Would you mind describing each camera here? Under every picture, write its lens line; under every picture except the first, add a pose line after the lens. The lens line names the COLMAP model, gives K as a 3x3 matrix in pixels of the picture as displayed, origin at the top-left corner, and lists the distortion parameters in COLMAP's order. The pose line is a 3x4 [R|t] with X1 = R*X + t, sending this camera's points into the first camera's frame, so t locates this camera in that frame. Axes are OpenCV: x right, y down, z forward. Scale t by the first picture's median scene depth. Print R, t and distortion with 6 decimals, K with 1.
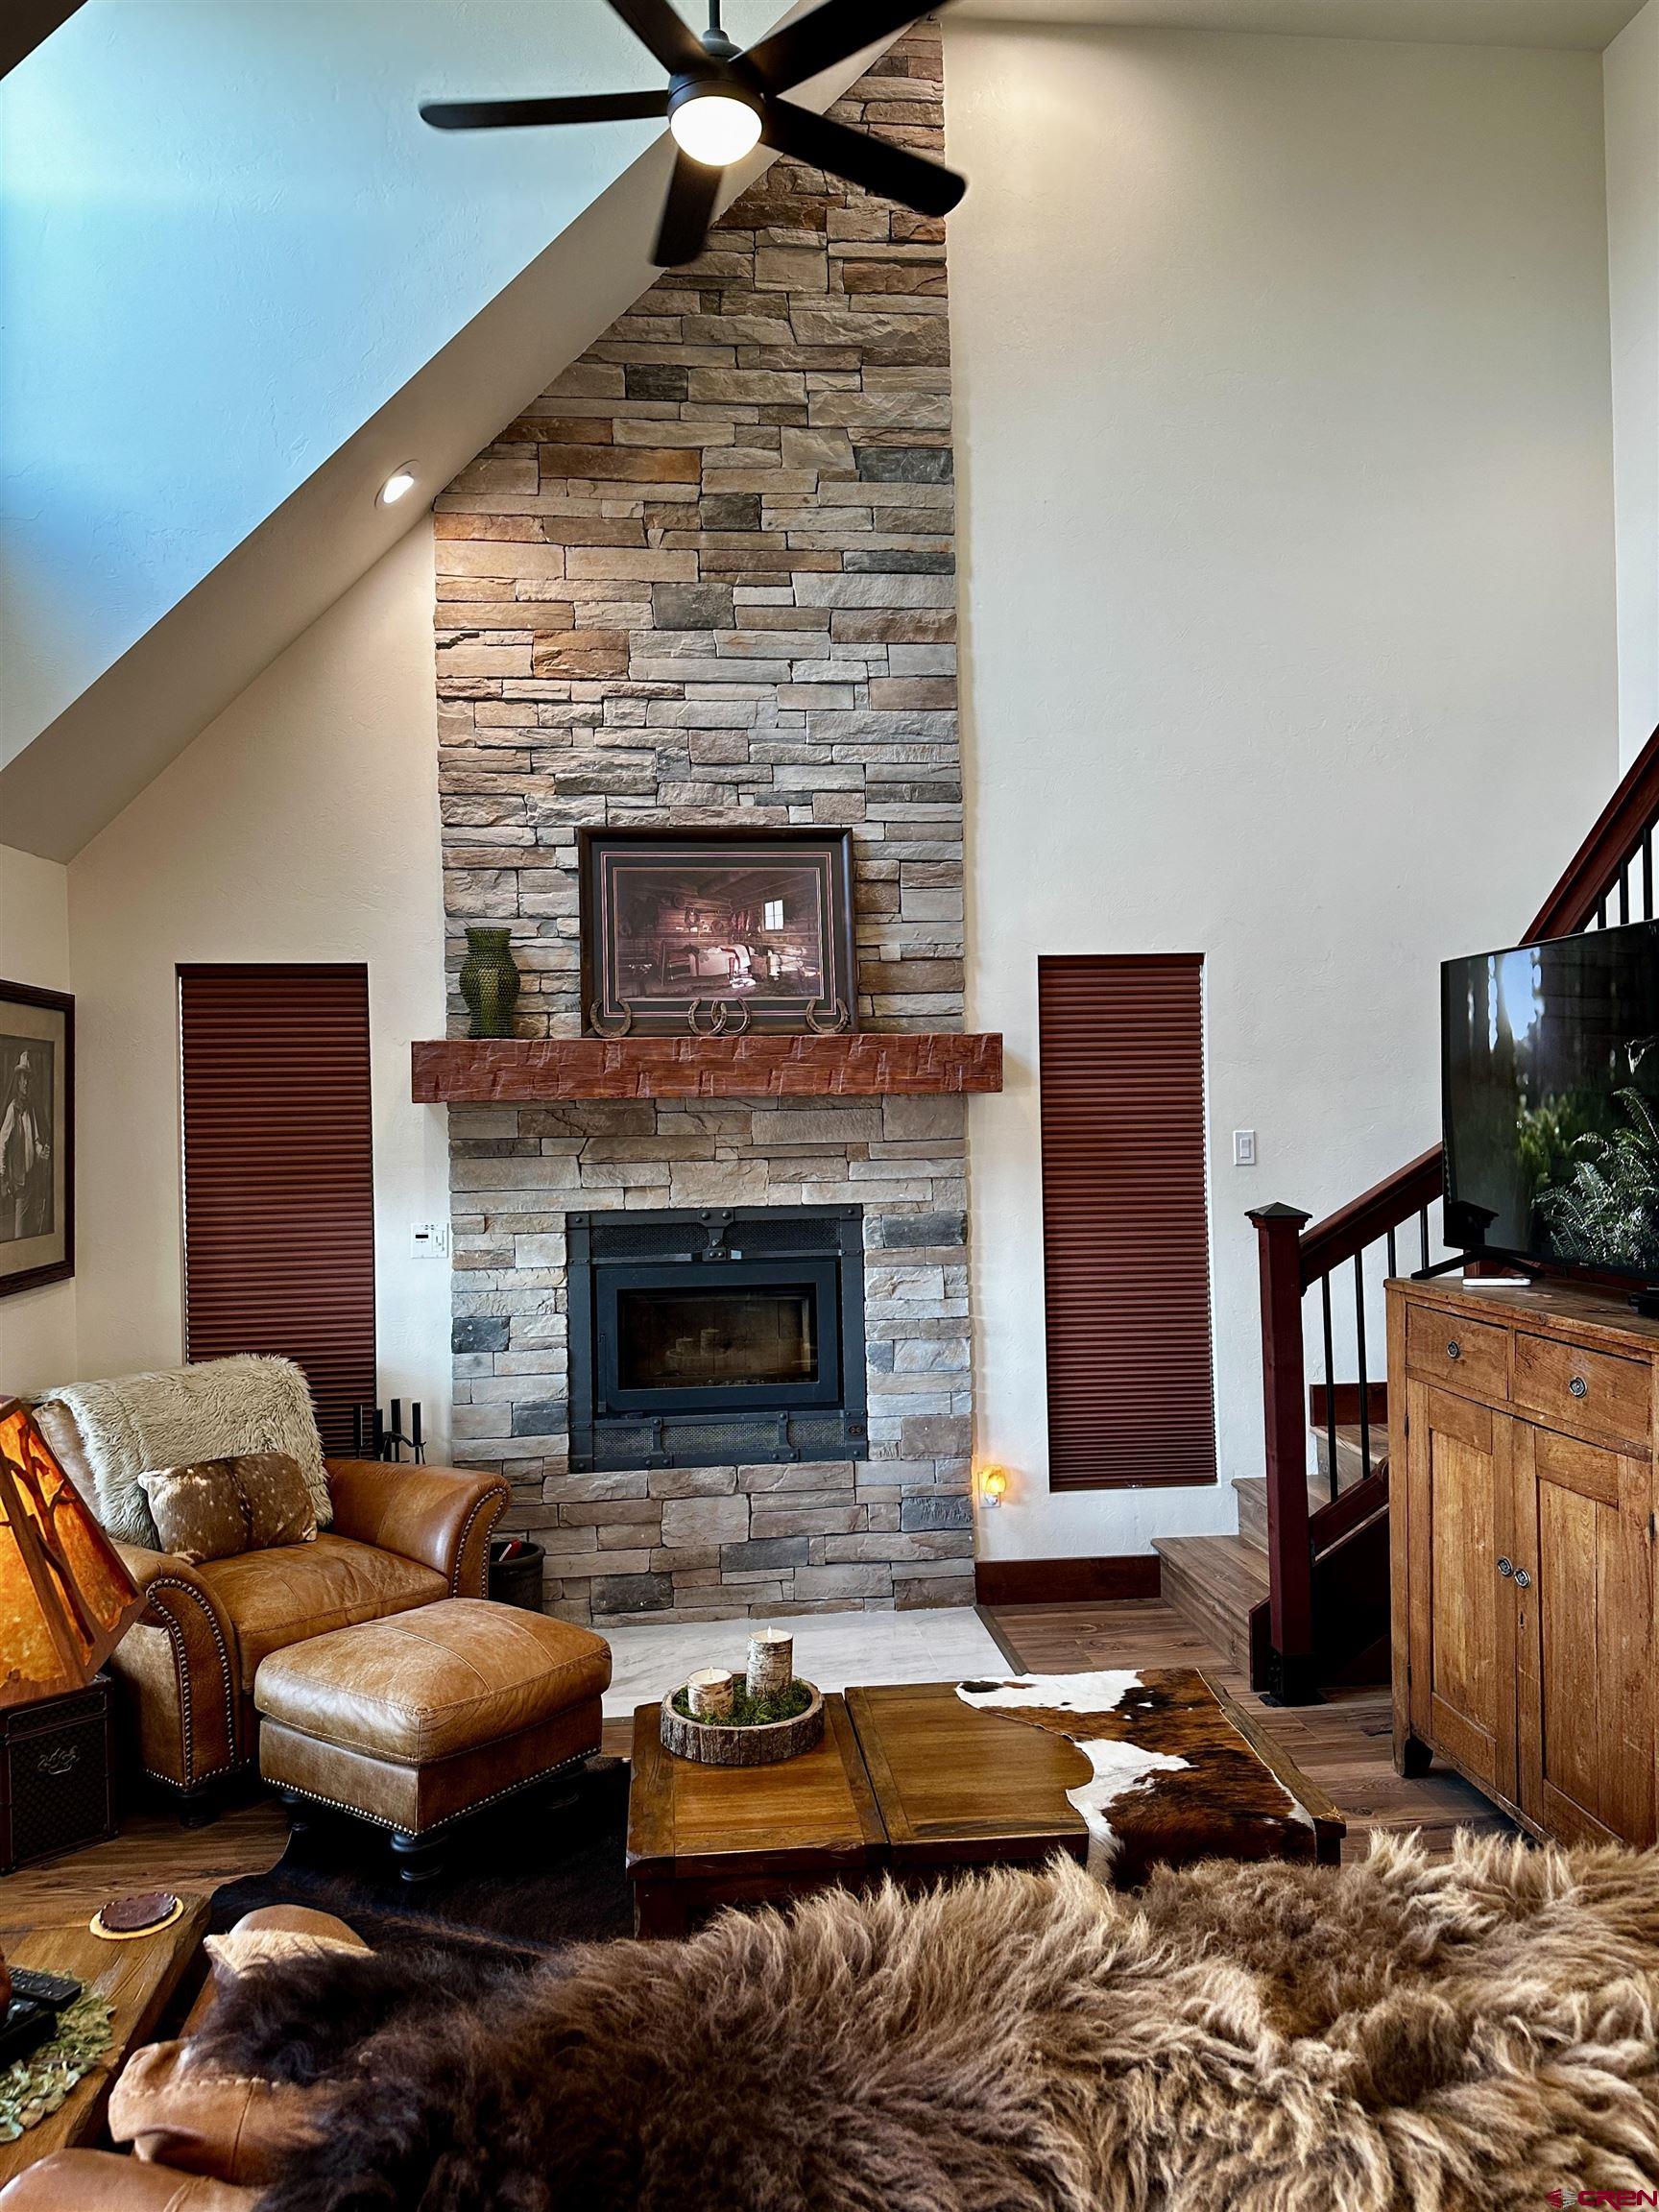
lens RADIAL K [[1545.6, 0, 820.7], [0, 1545.6, 1106.1], [0, 0, 1]] dist [0.105765, -0.117899]
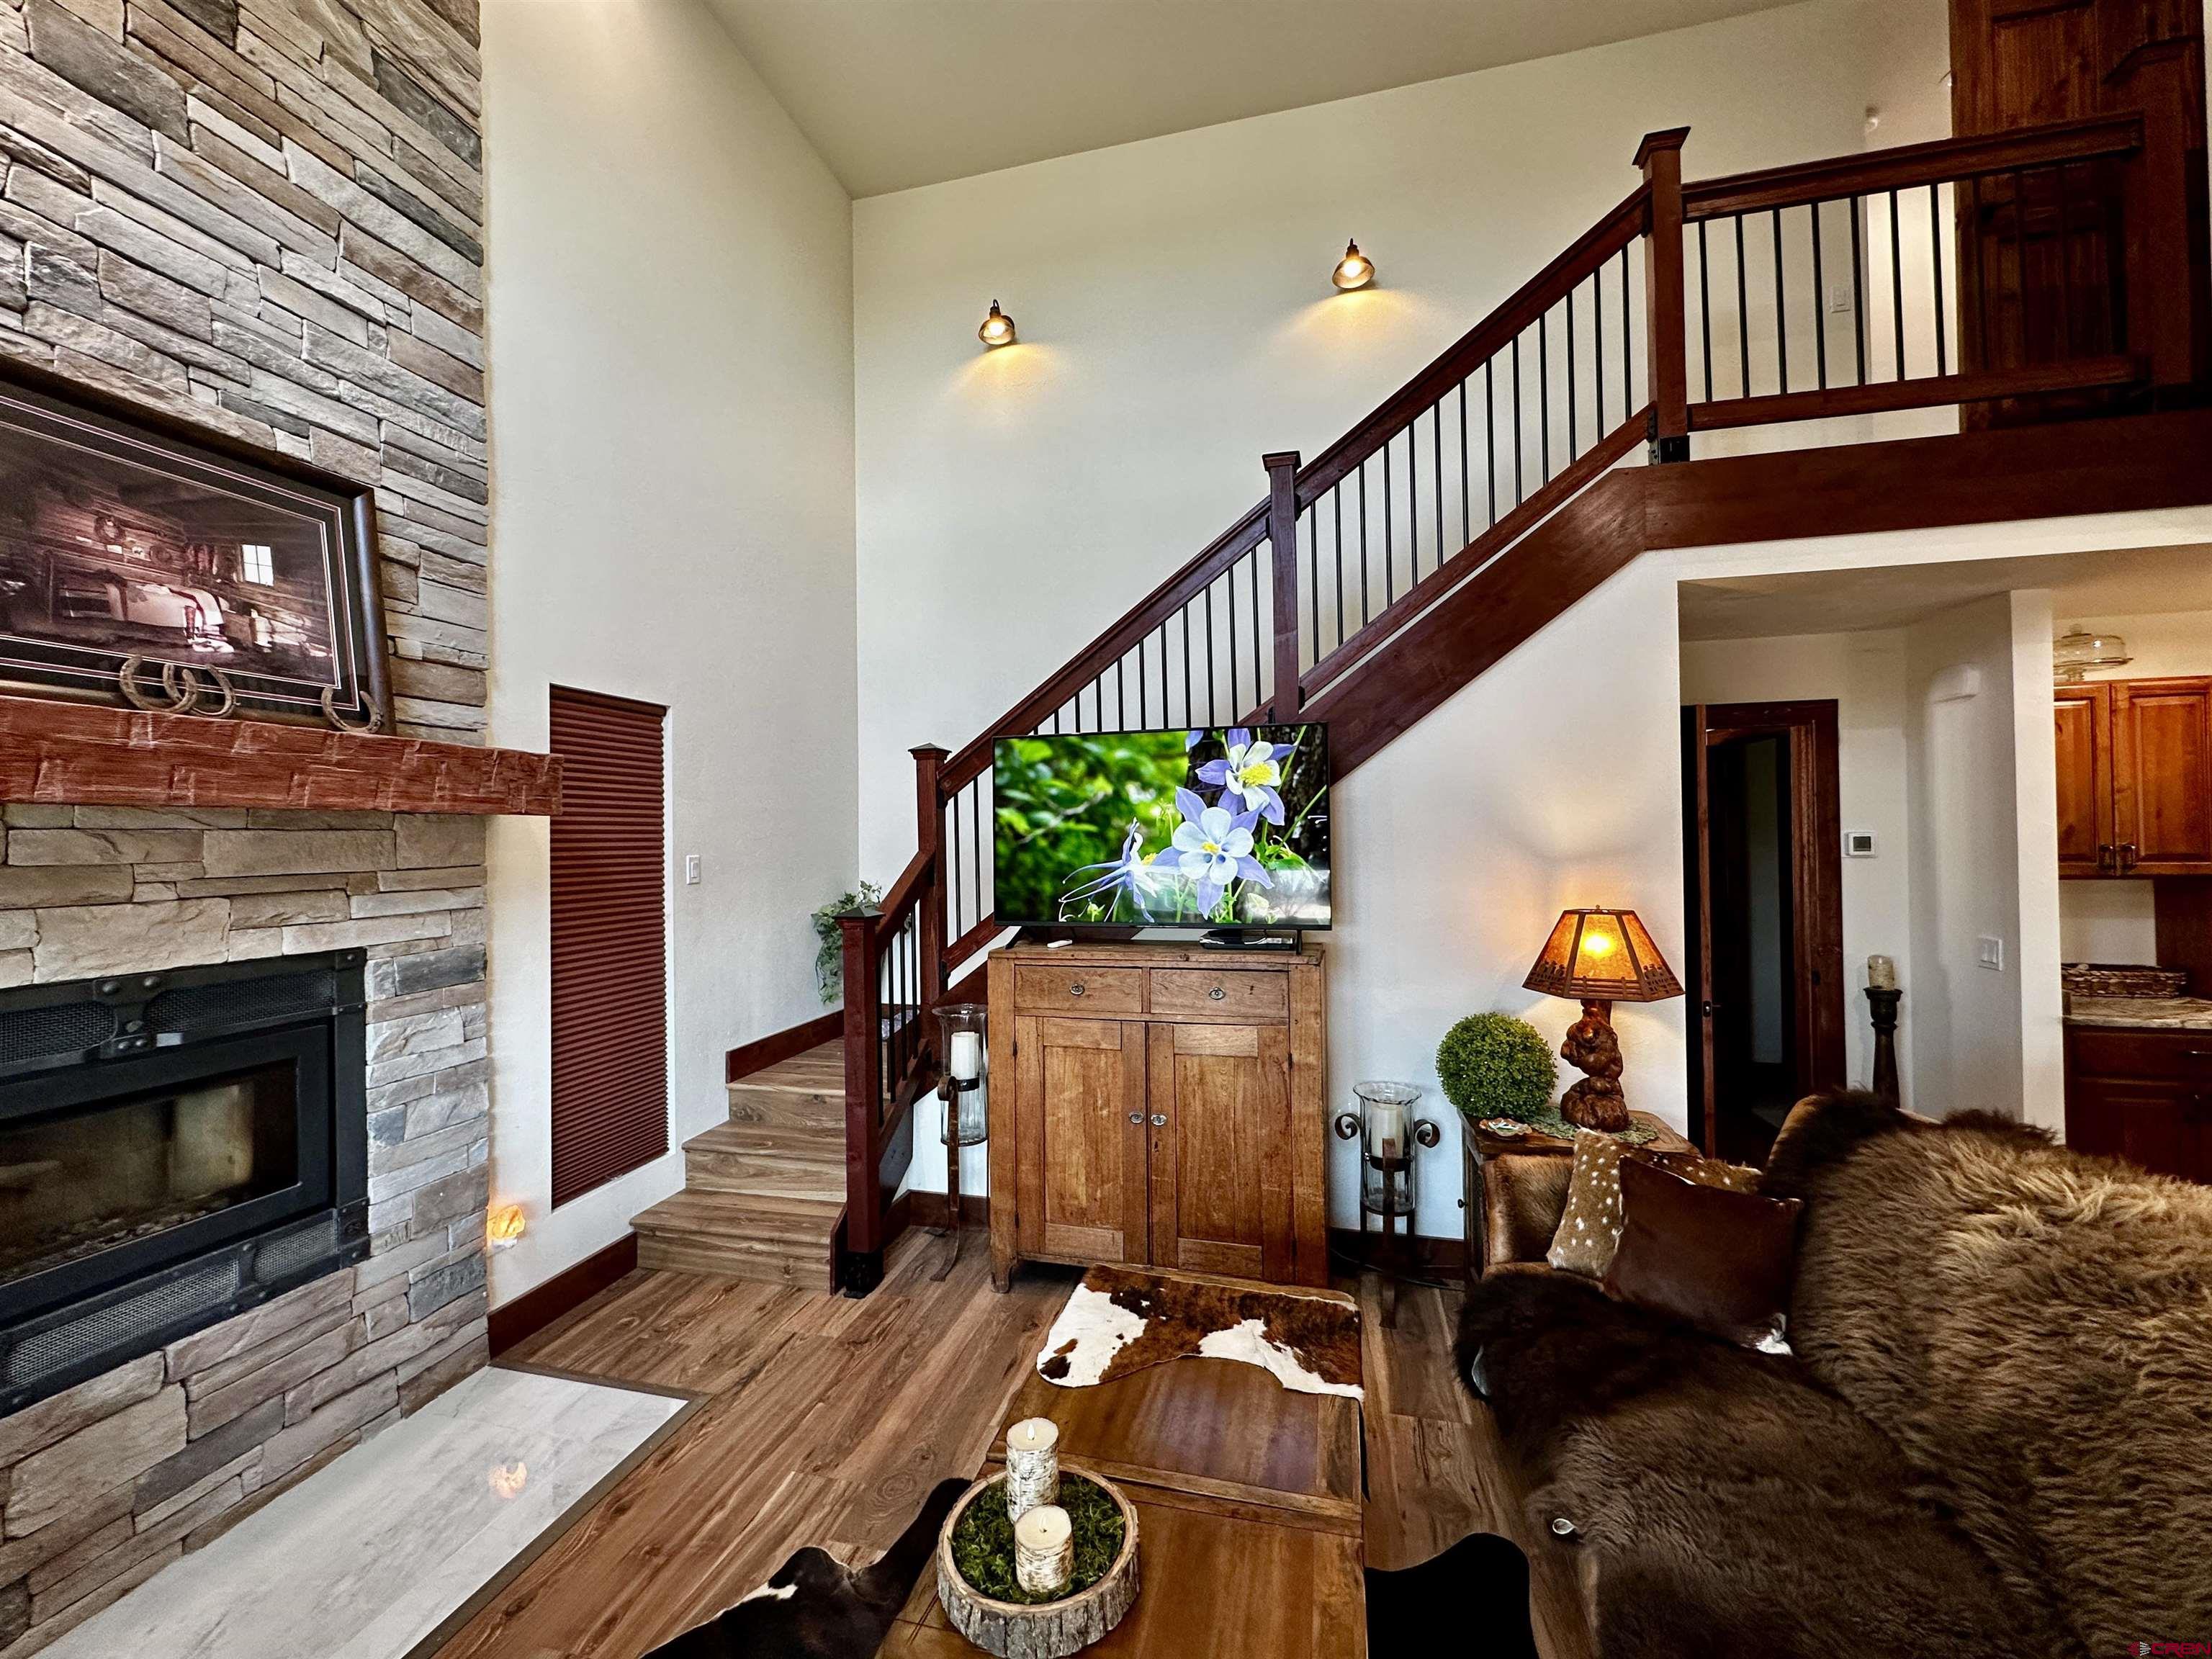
lens RADIAL K [[878.2, 0, 1115.0], [0, 878.2, 831.4], [0, 0, 1]] dist [-0.006849, 0.000814]
pose [[0.339153, 0.021940, 0.940475, -0.282152], [0.003590, 0.999691, -0.024616, 0.015496], [-0.940724, 0.011725, 0.338969, 0.480593]]
